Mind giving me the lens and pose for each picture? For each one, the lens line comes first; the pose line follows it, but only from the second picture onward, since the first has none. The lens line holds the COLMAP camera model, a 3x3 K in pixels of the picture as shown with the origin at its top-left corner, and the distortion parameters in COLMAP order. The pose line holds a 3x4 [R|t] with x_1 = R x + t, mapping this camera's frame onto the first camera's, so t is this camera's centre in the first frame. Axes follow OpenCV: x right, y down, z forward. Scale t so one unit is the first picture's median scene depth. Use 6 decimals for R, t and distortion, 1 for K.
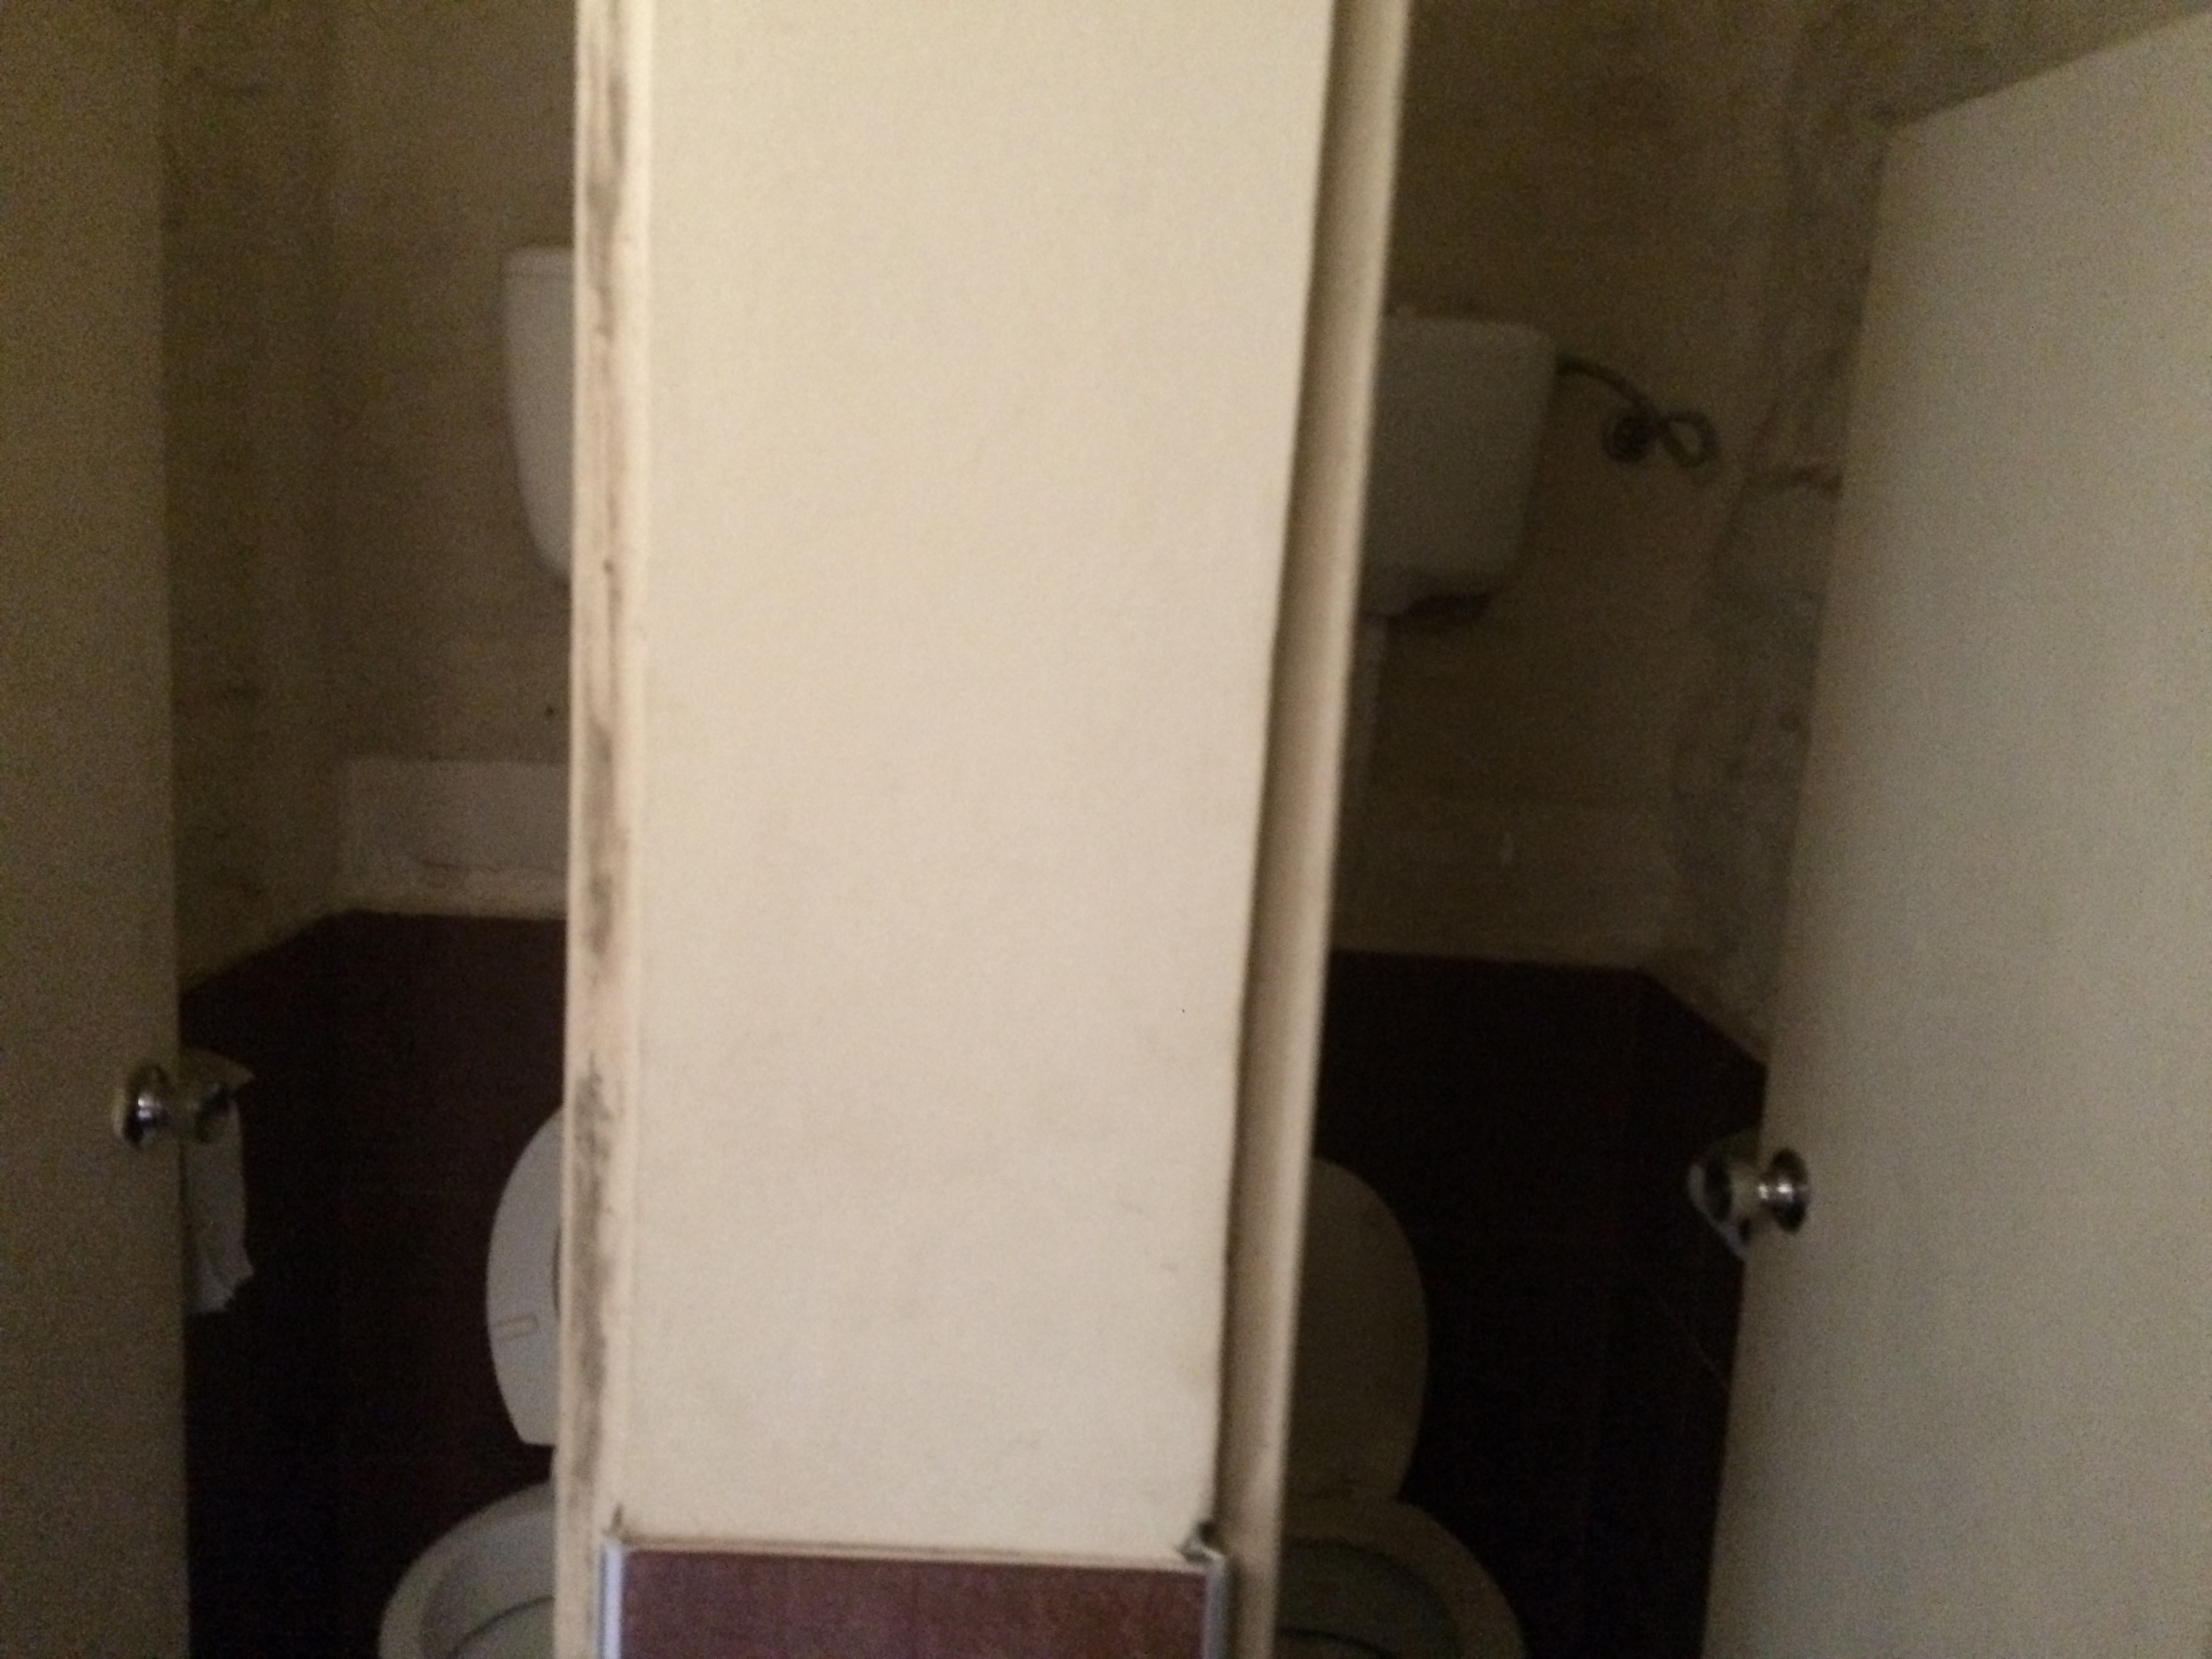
lens RADIAL K [[1911.8, 0, 1096.9], [0, 1911.8, 832.5], [0, 0, 1]] dist [0.016013, -0.011351]
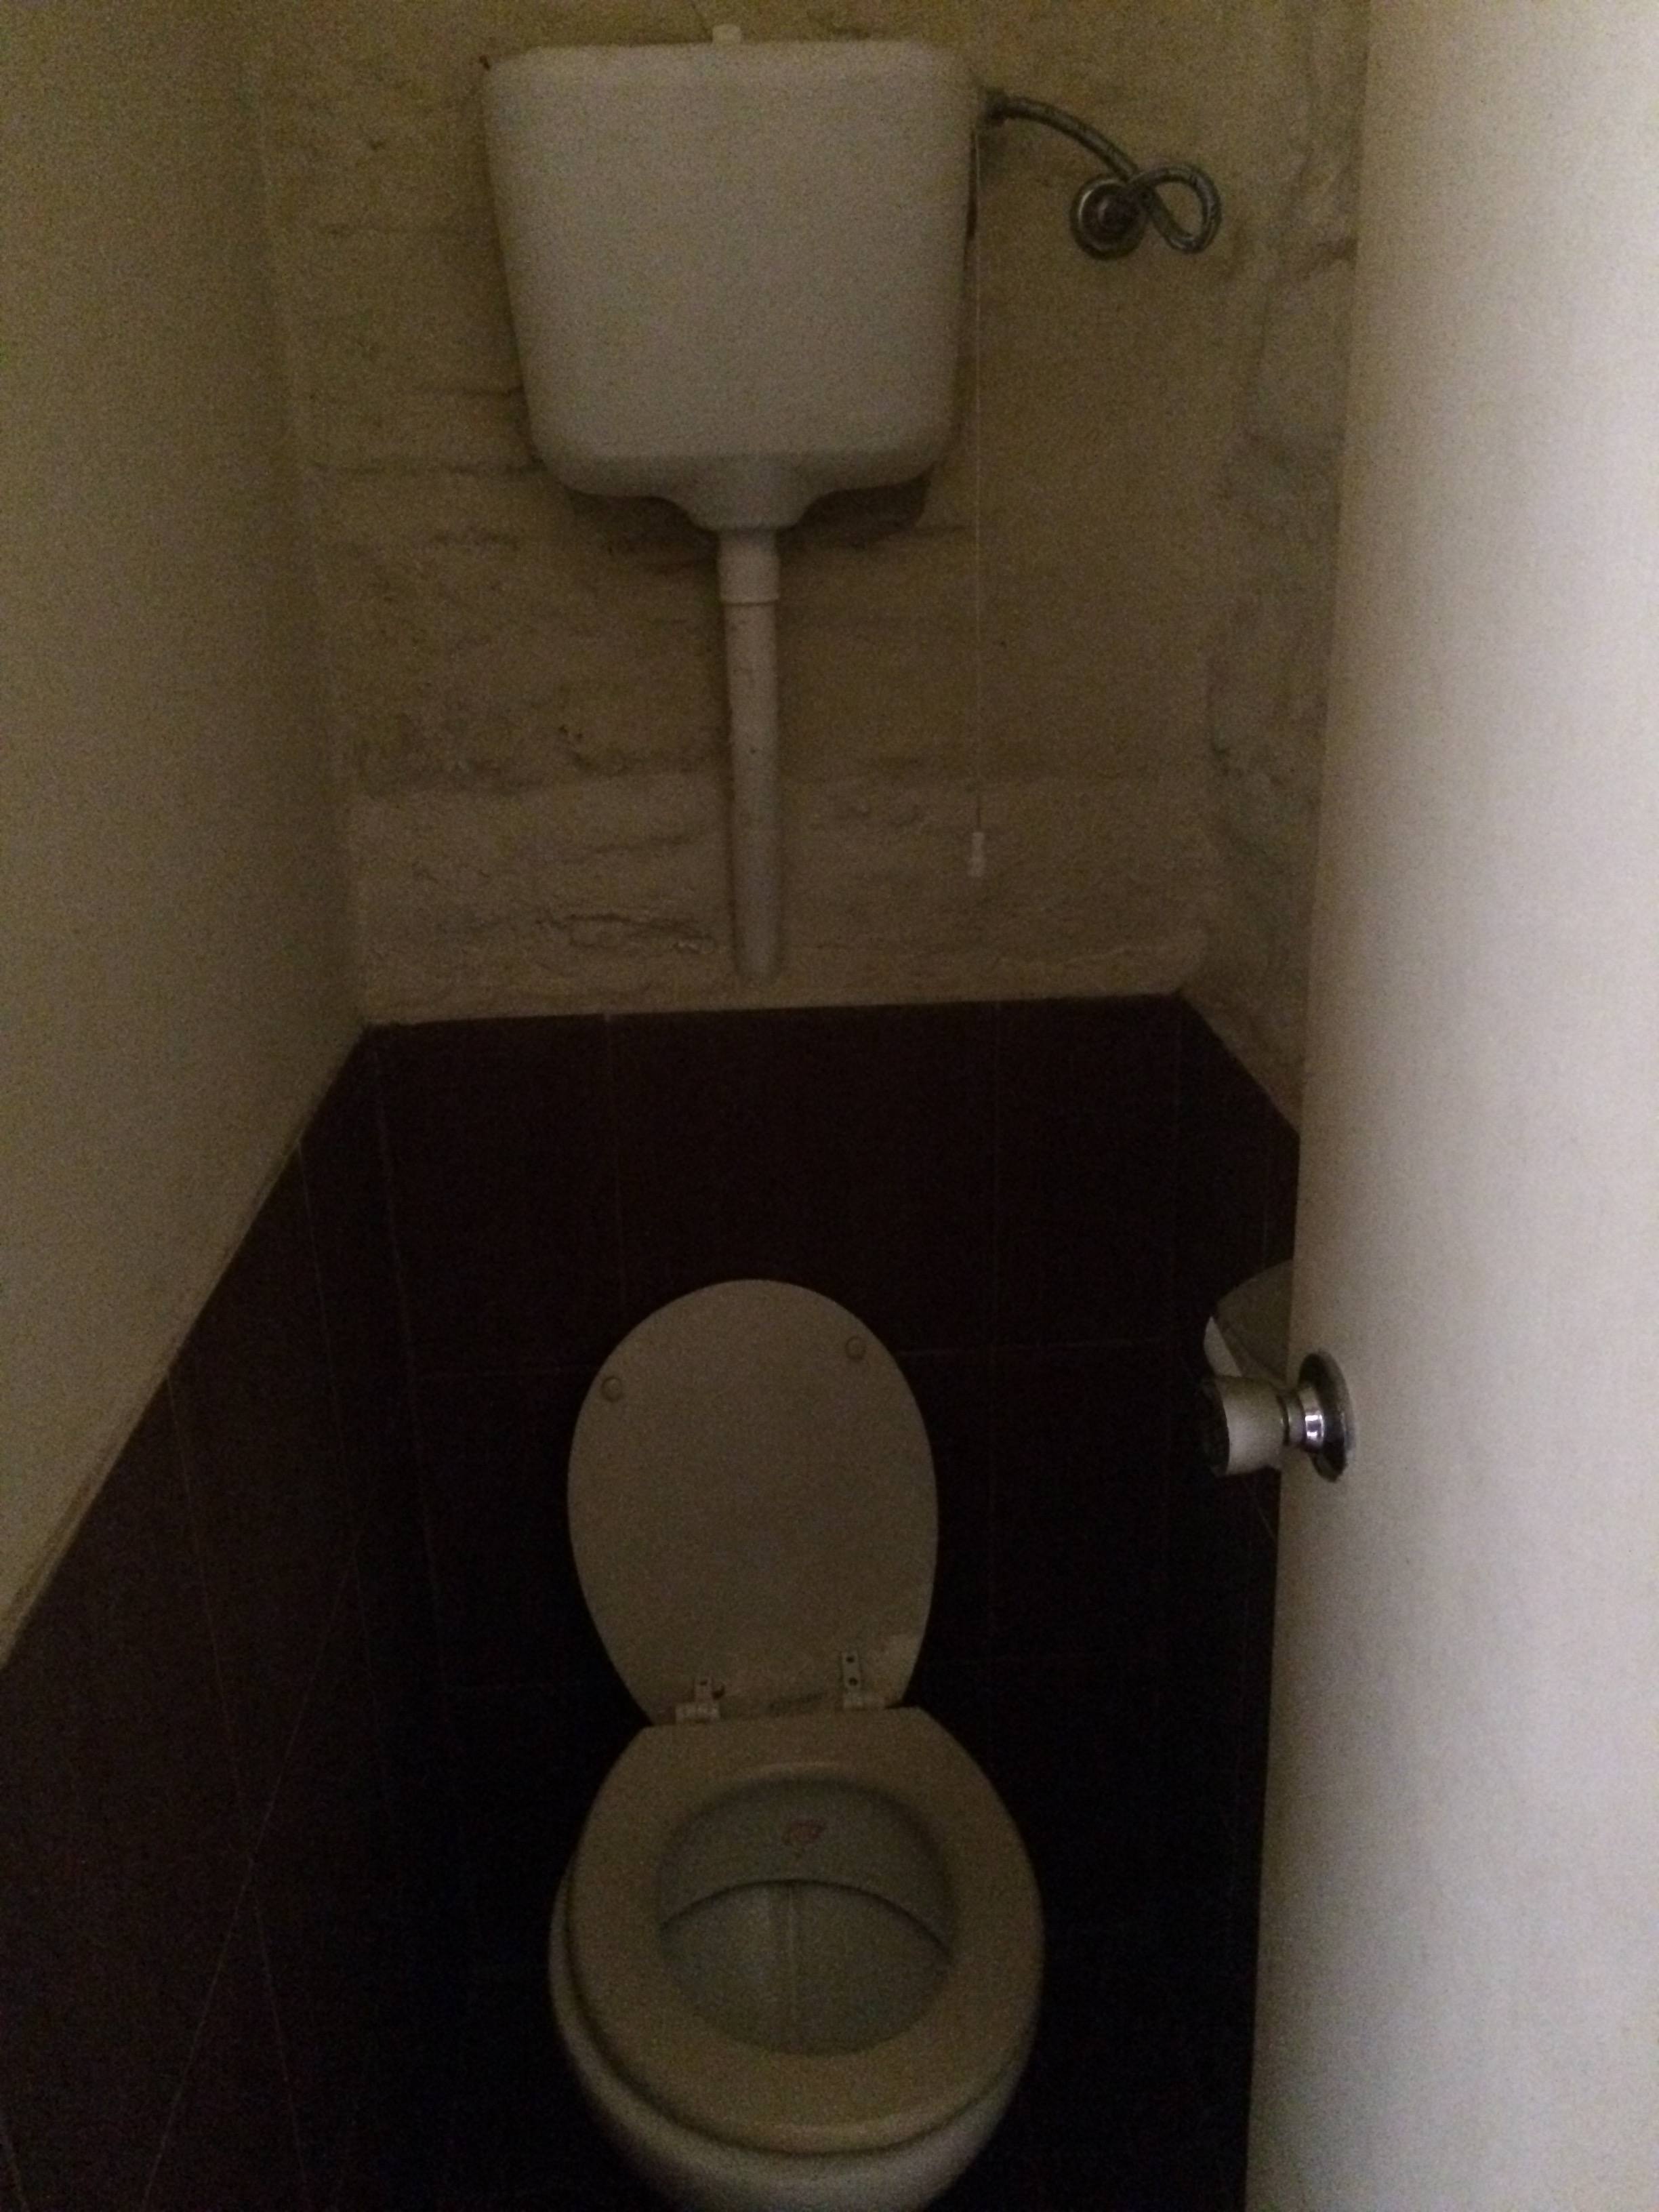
lens RADIAL K [[1911.8, 0, 839.7], [0, 1911.8, 1108.4], [0, 0, 1]] dist [0.016013, -0.011351]
pose [[0.995074, -0.096743, 0.021651, 0.142747], [0.091513, 0.980371, 0.174639, -0.025902], [-0.038121, -0.171797, 0.984395, 0.289080]]
